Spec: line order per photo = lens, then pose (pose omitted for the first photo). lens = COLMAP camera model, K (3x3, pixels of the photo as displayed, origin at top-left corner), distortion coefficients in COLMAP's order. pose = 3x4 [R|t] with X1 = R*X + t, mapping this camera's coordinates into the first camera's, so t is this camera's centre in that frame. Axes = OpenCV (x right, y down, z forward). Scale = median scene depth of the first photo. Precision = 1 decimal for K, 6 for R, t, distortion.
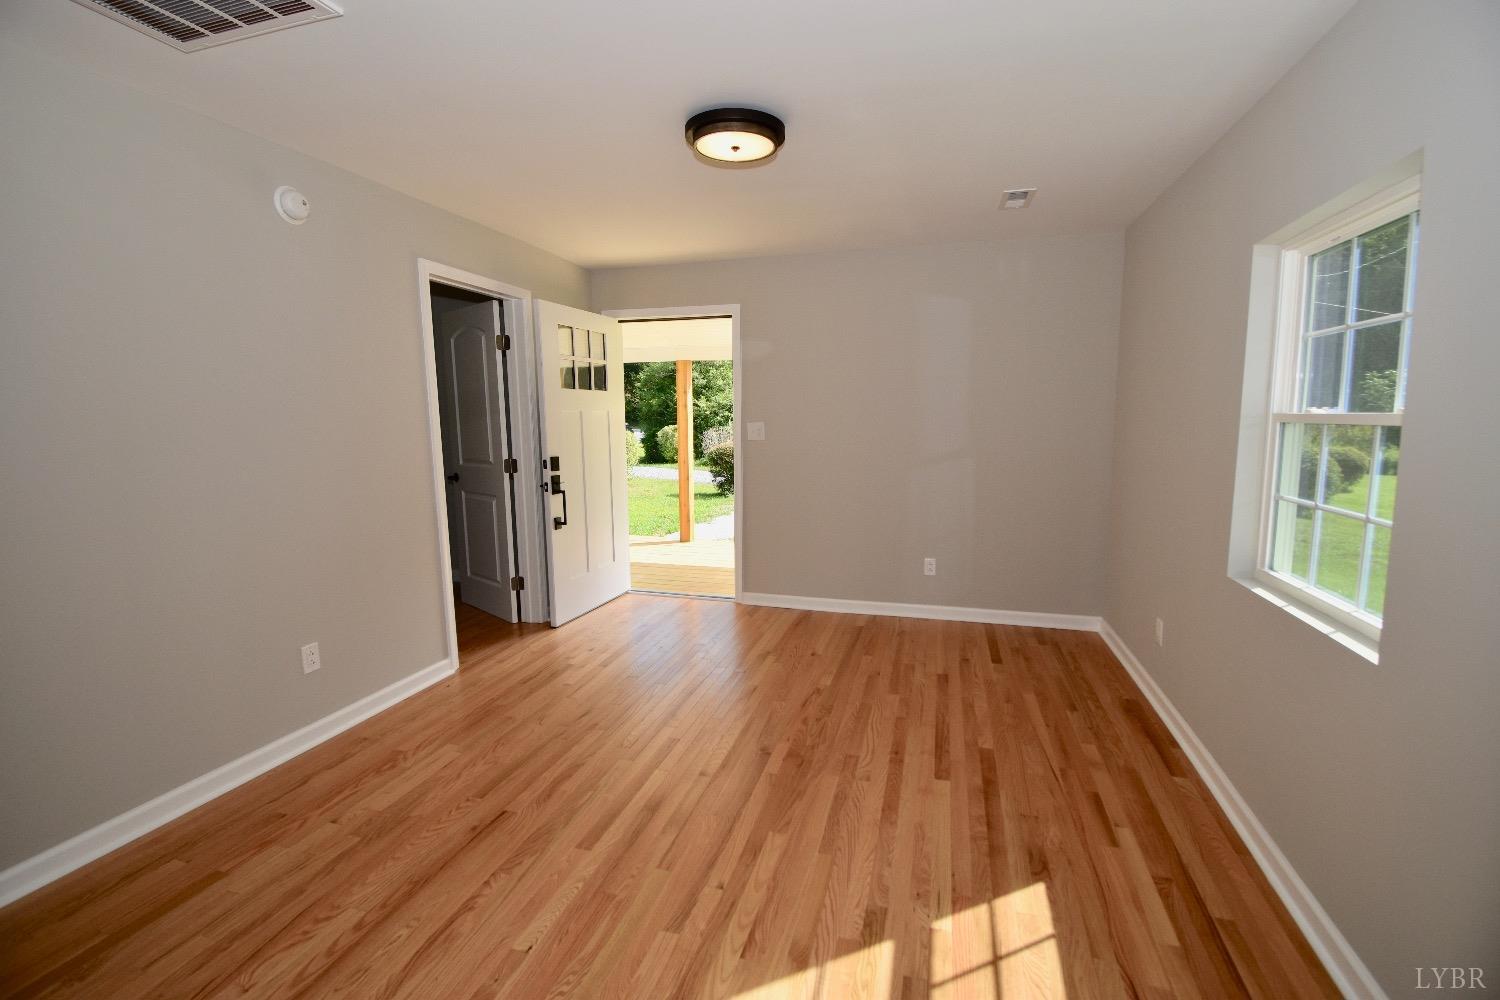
lens RADIAL K [[657.1, 0, 755.2], [0, 657.1, 500.6], [0, 0, 1]] dist [0.012992, -0.022981]
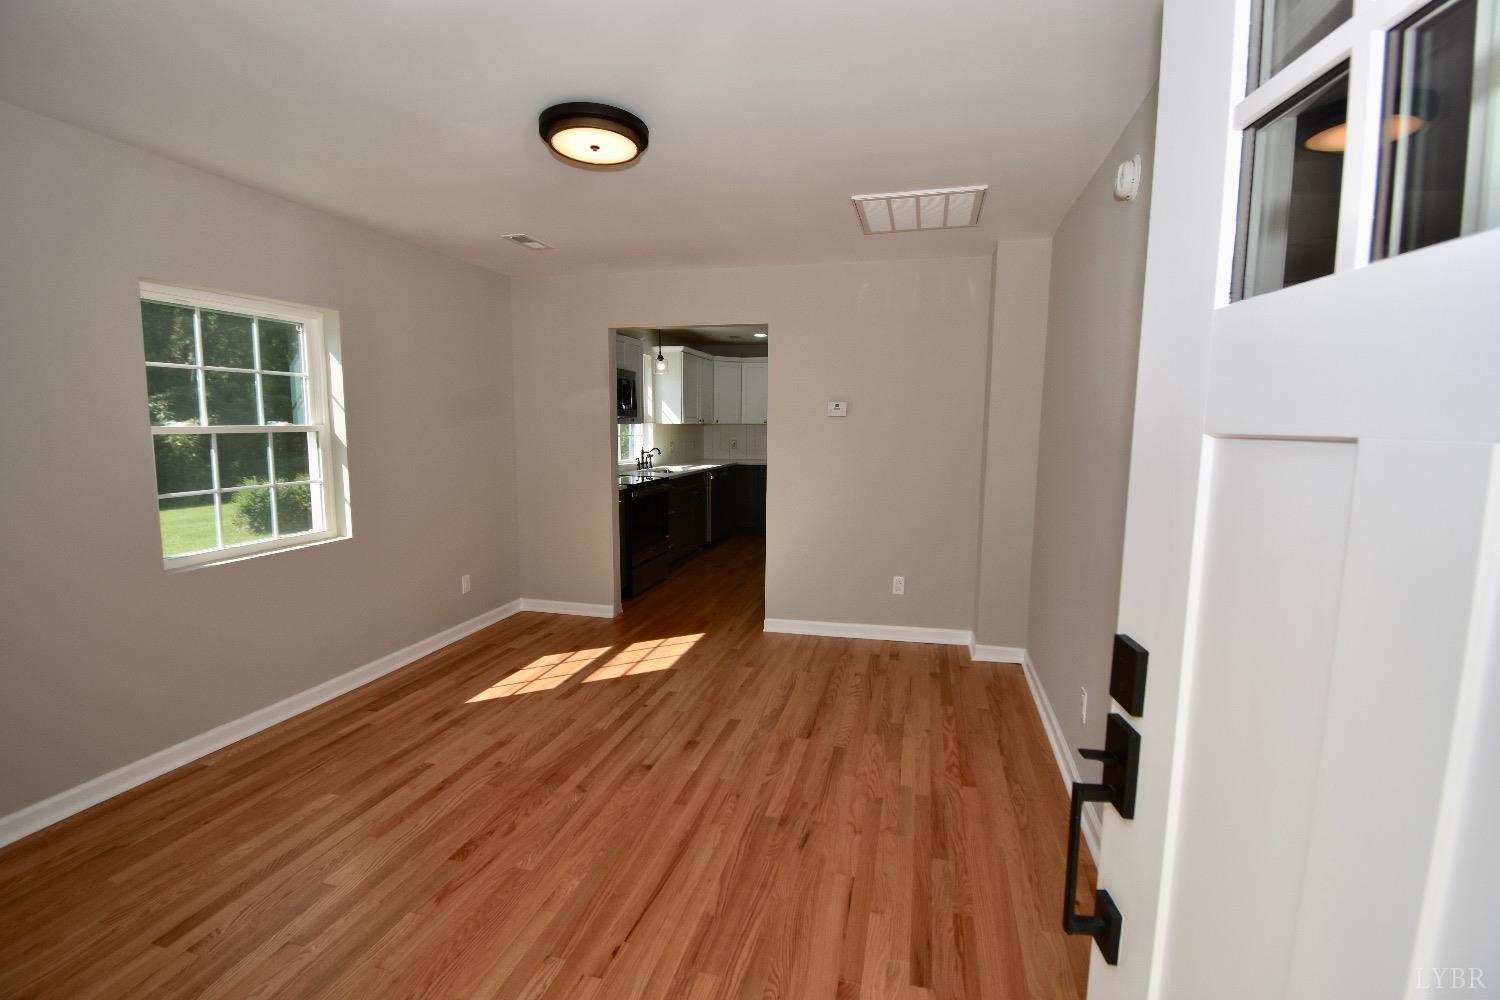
lens RADIAL K [[665.7, 0, 758.9], [0, 665.7, 498.9], [0, 0, 1]] dist [0.017530, -0.023332]
pose [[-0.999393, -0.001752, -0.034807, -0.248069], [-0.010116, 0.970324, 0.241599, -0.307907], [0.033351, 0.241804, -0.969752, 2.226936]]
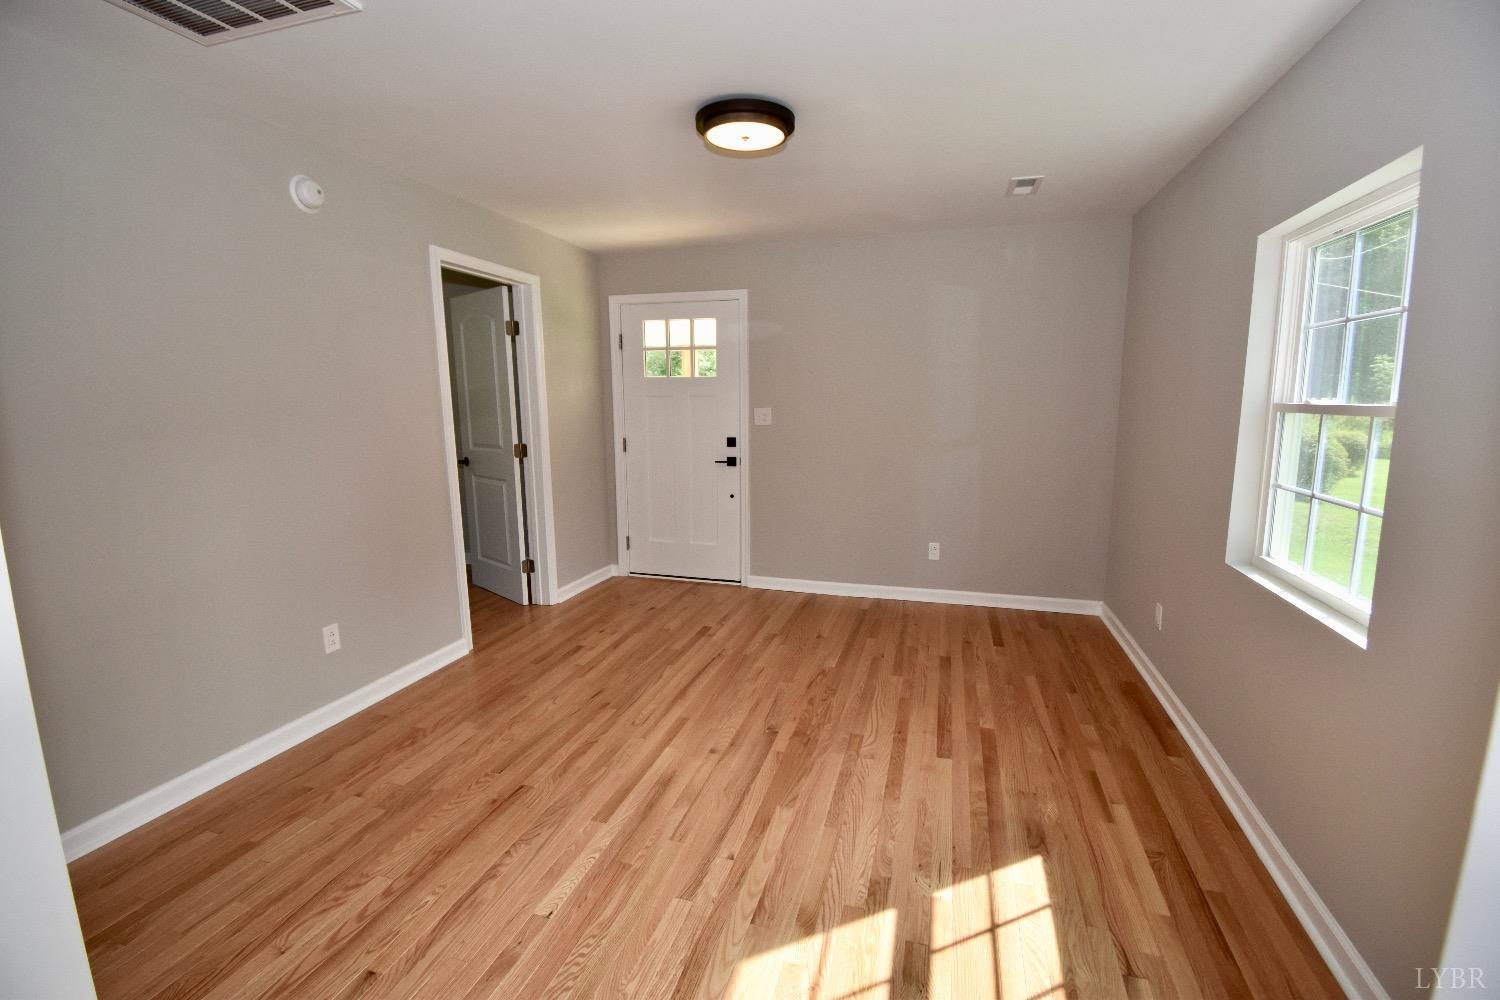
lens RADIAL K [[657.1, 0, 755.2], [0, 657.1, 500.6], [0, 0, 1]] dist [0.012992, -0.022981]
pose [[0.999980, 0.002859, -0.005662, -0.008500], [-0.002712, 0.999662, 0.025858, -0.006403], [0.005734, -0.025842, 0.999650, -0.026654]]
